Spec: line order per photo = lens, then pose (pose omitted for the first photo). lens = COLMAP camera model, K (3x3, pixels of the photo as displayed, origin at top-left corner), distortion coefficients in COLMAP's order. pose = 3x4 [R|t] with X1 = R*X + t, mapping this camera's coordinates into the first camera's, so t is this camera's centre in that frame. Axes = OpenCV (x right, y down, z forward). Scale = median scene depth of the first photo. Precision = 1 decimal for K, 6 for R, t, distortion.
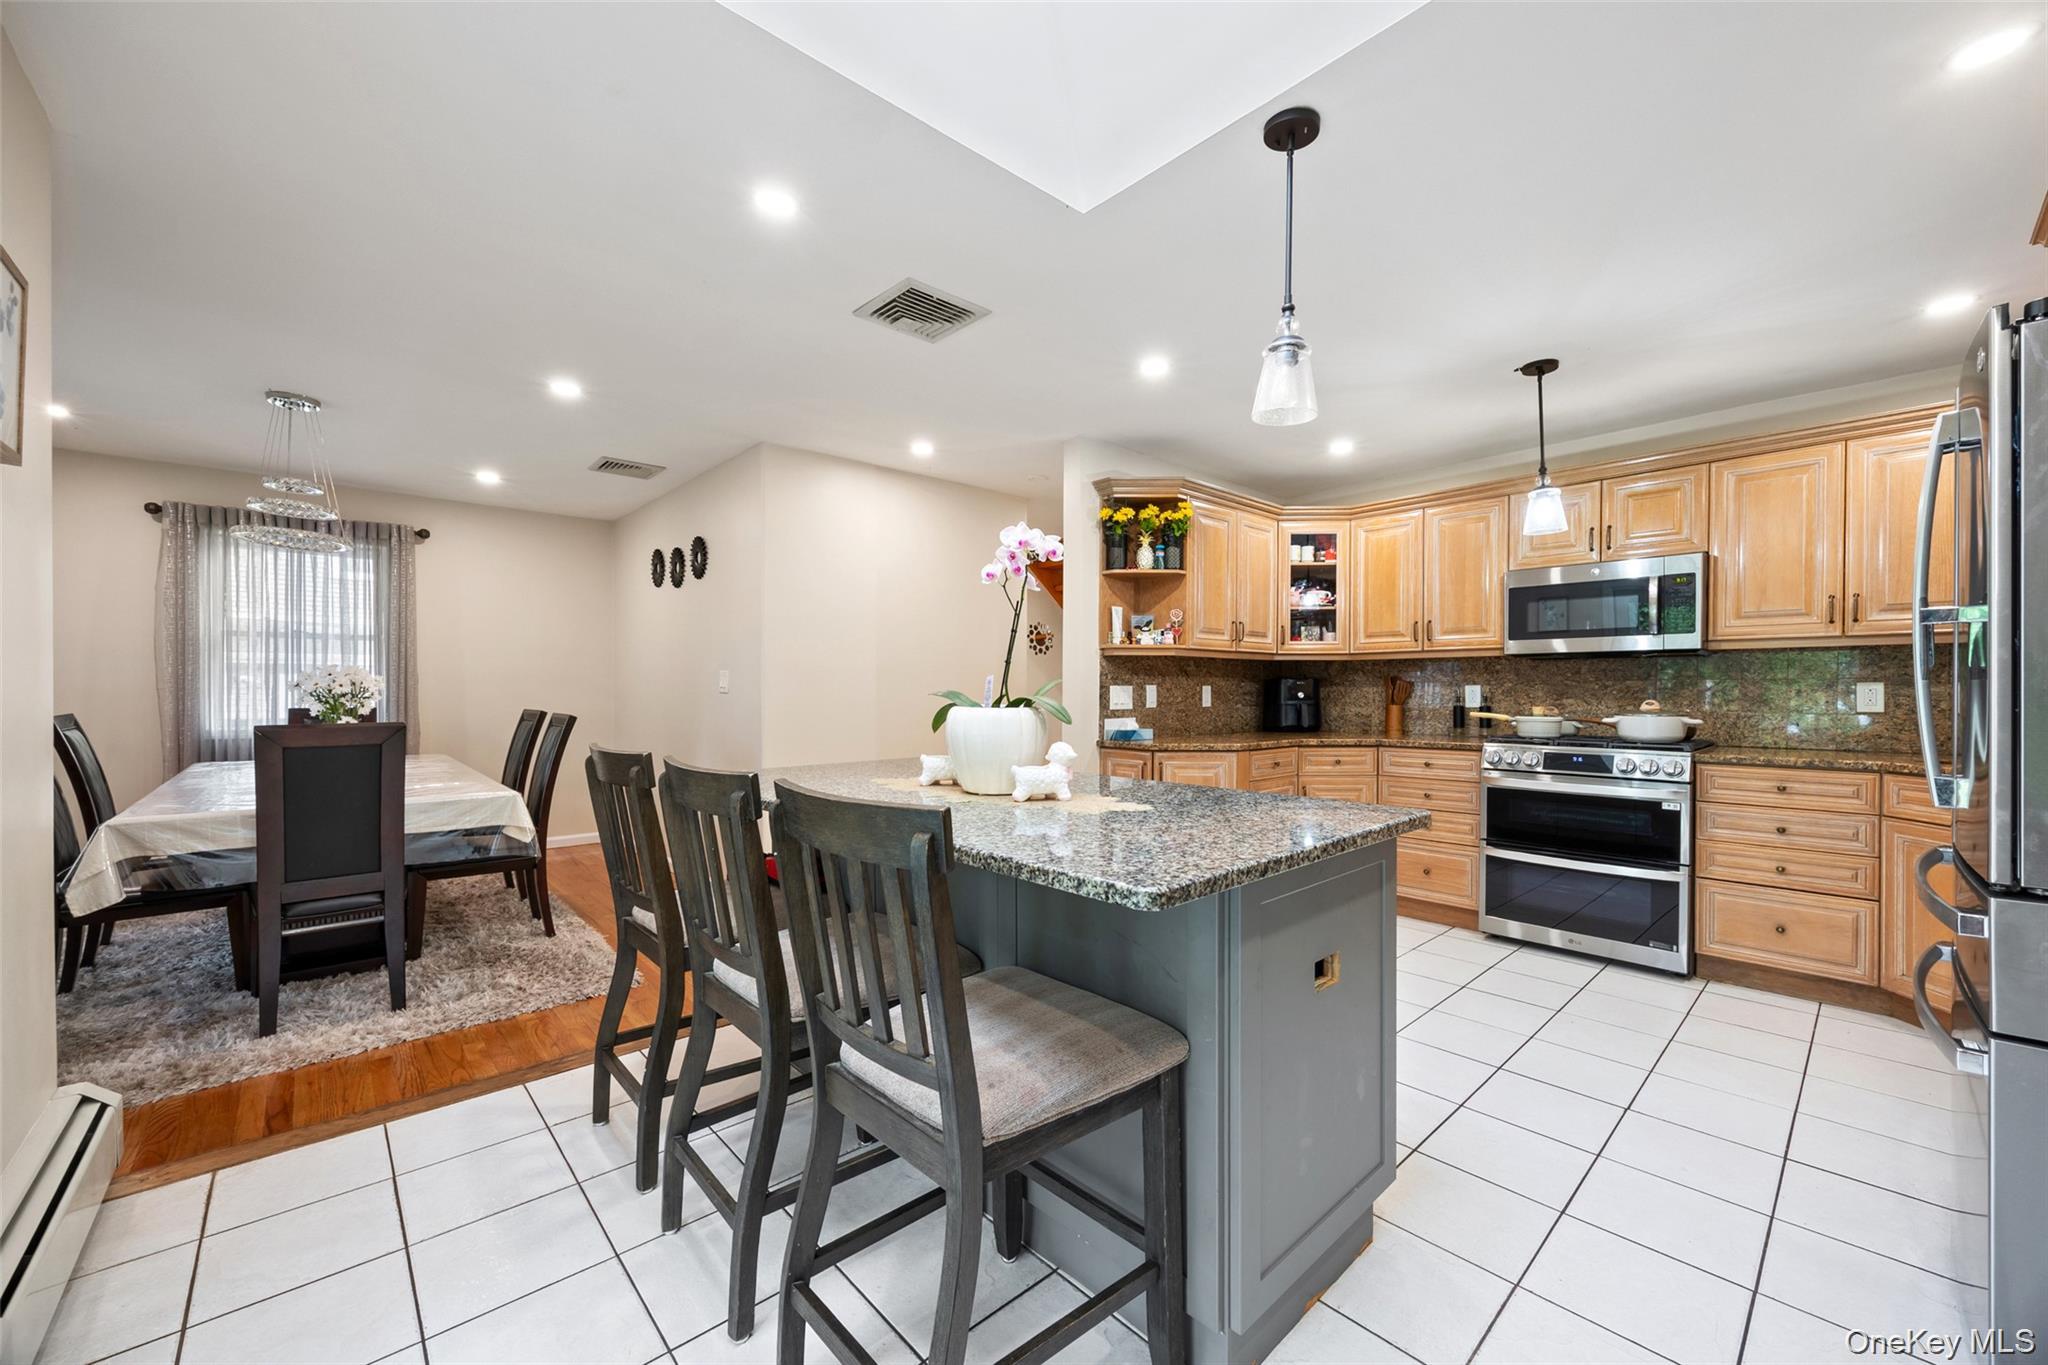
lens RADIAL K [[794.1, 0, 1024.0], [0, 794.1, 682.5], [0, 0, 1]] dist [-0.001706, -0.000335]
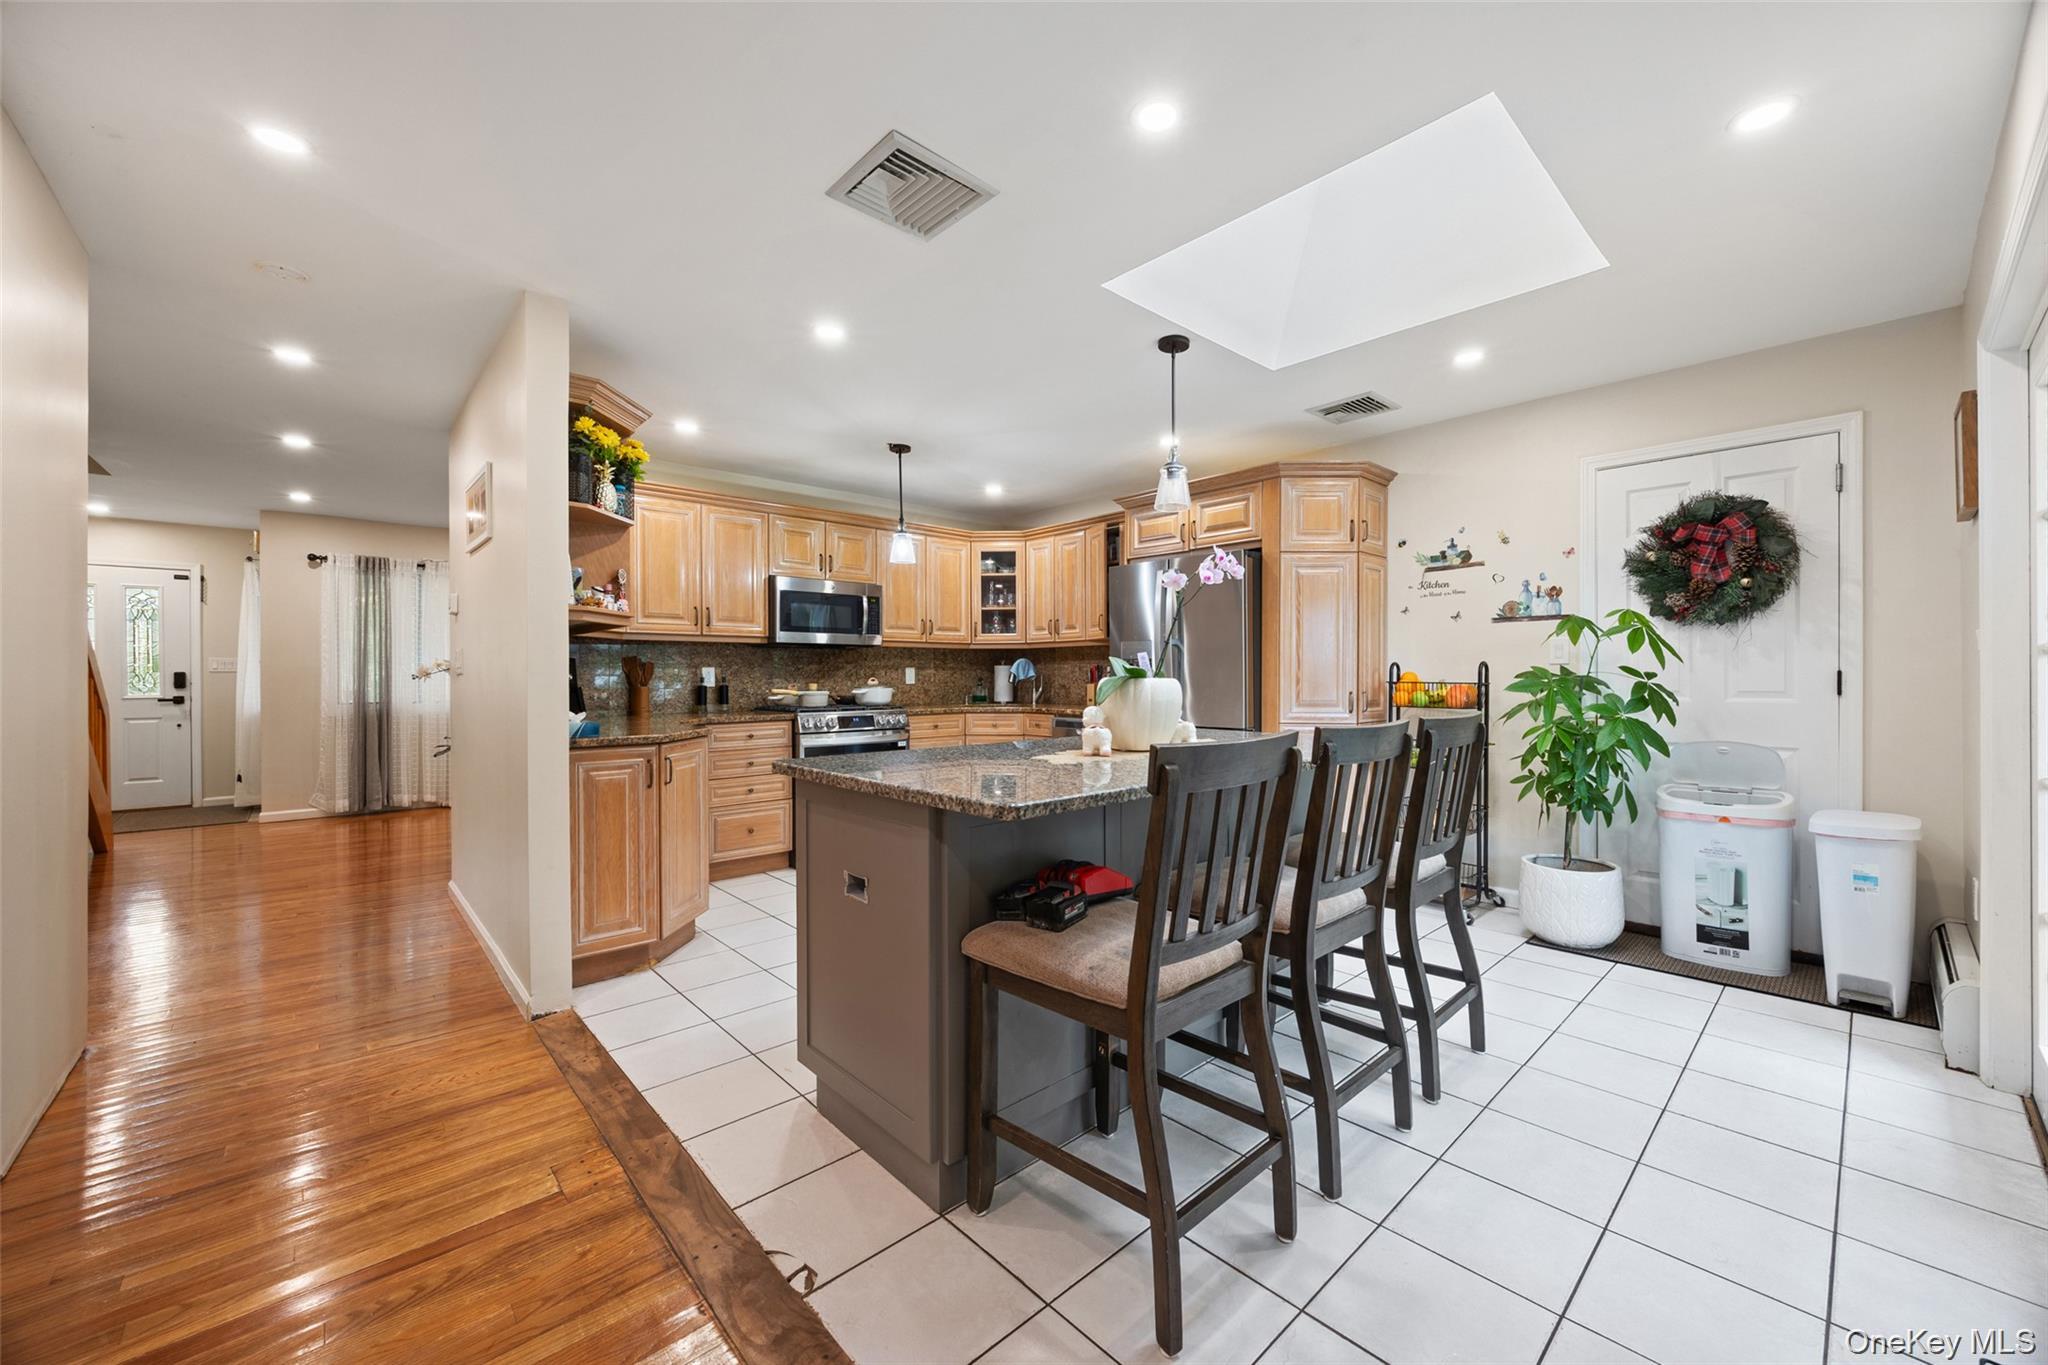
lens RADIAL K [[794.1, 0, 1024.0], [0, 794.1, 682.5], [0, 0, 1]] dist [-0.001706, -0.000335]
pose [[-0.014236, -0.009384, 0.999855, -0.683518], [-0.010221, 0.999905, 0.009239, 0.012473], [-0.999846, -0.010088, -0.014330, 0.668332]]
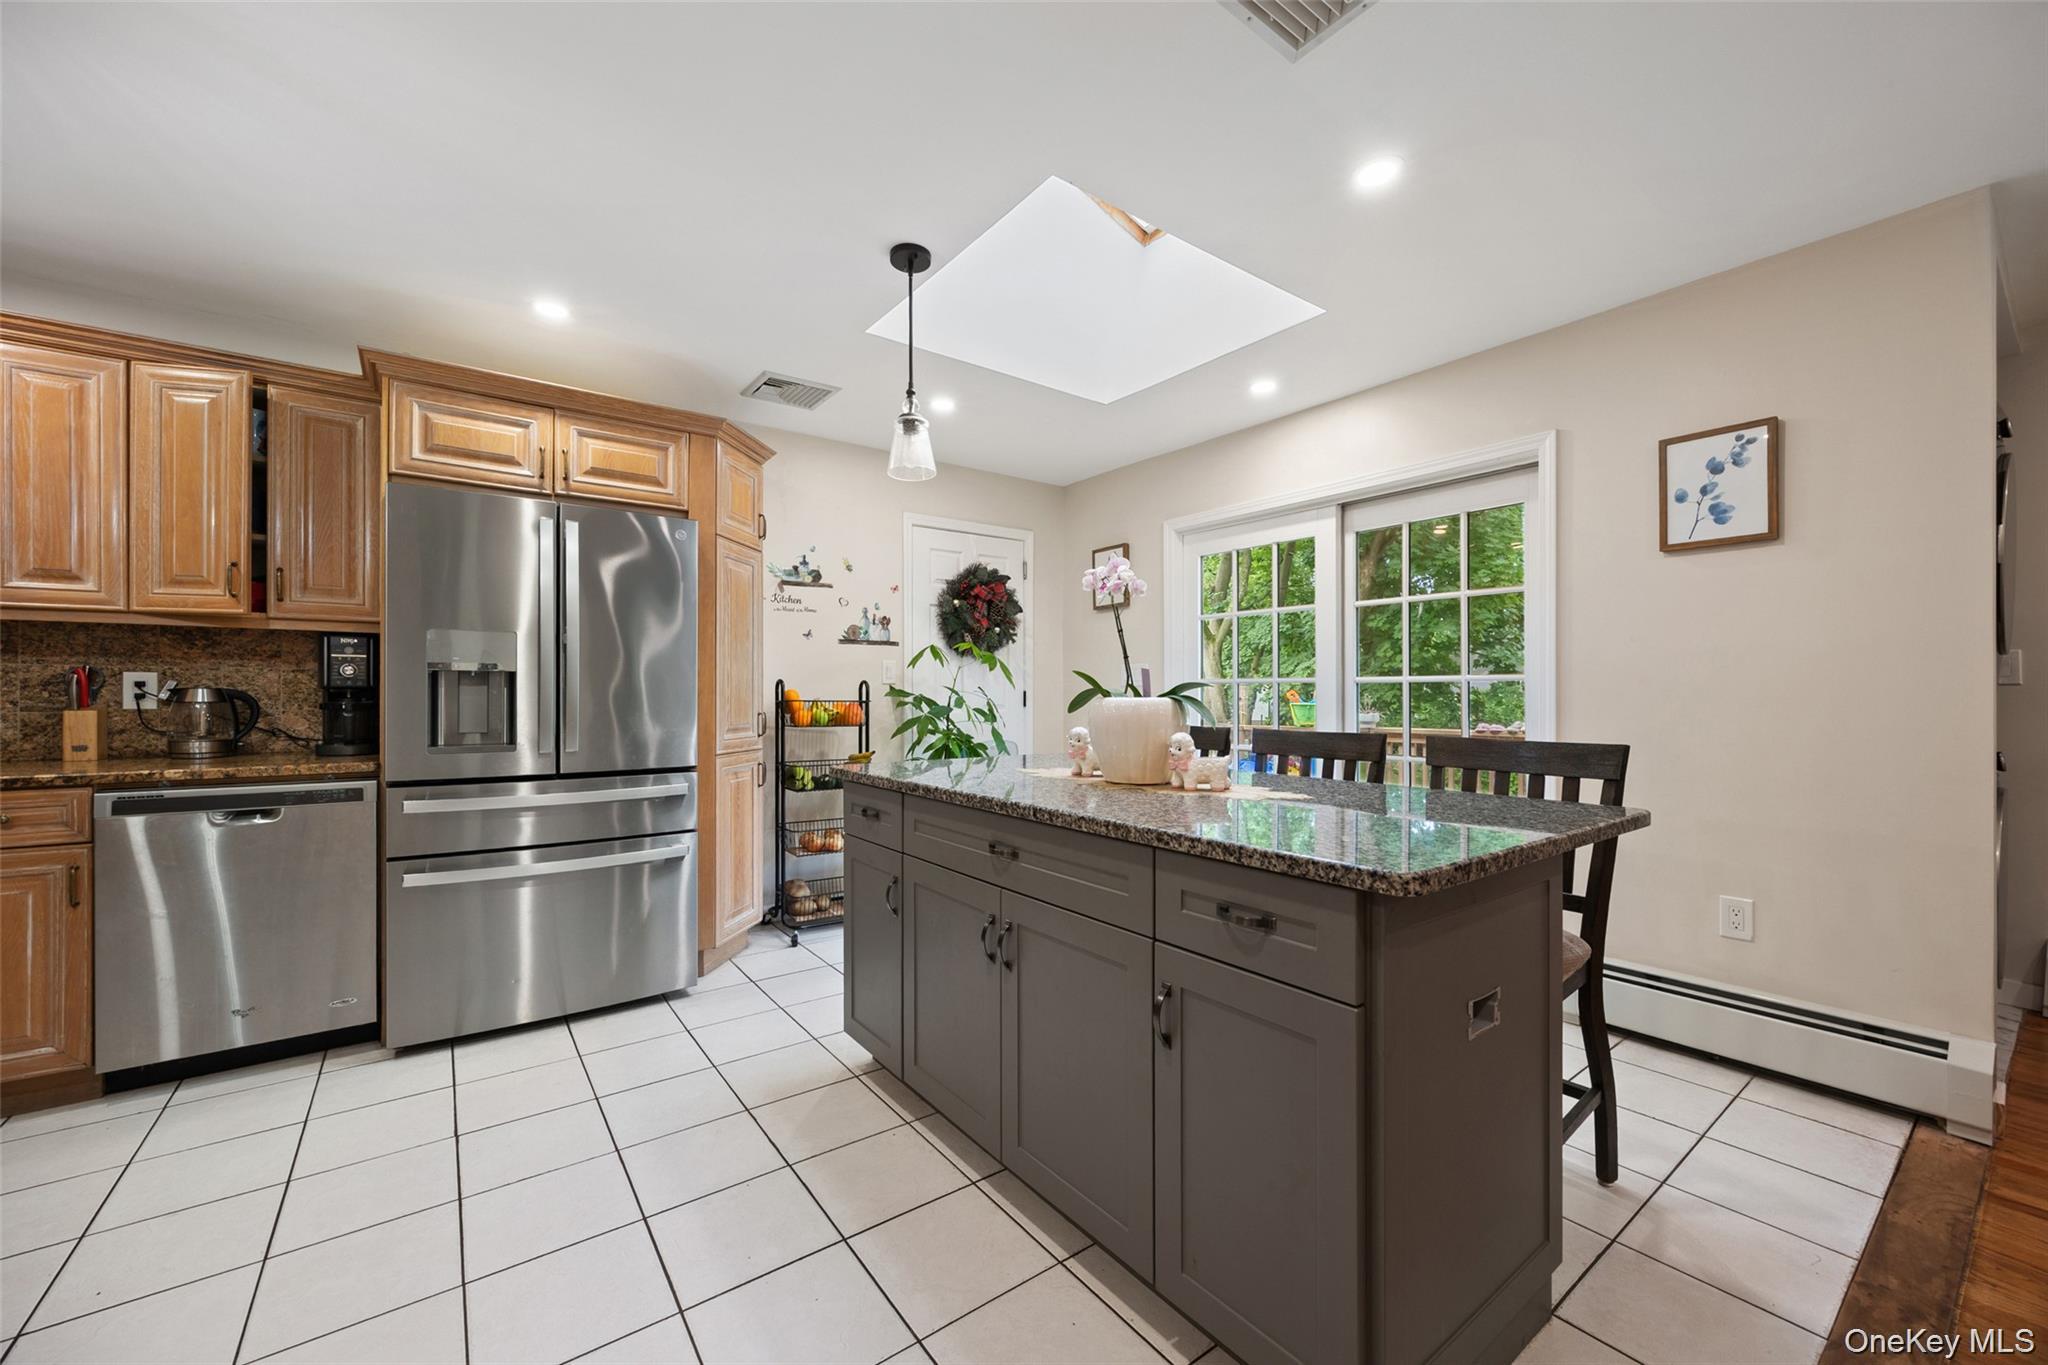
lens RADIAL K [[794.1, 0, 1024.0], [0, 794.1, 682.5], [0, 0, 1]] dist [-0.001706, -0.000335]
pose [[-0.995642, -0.002639, 0.093222, 0.000331], [-0.004933, 0.999691, -0.024381, 0.016569], [-0.093129, -0.024735, -0.995347, 1.108832]]
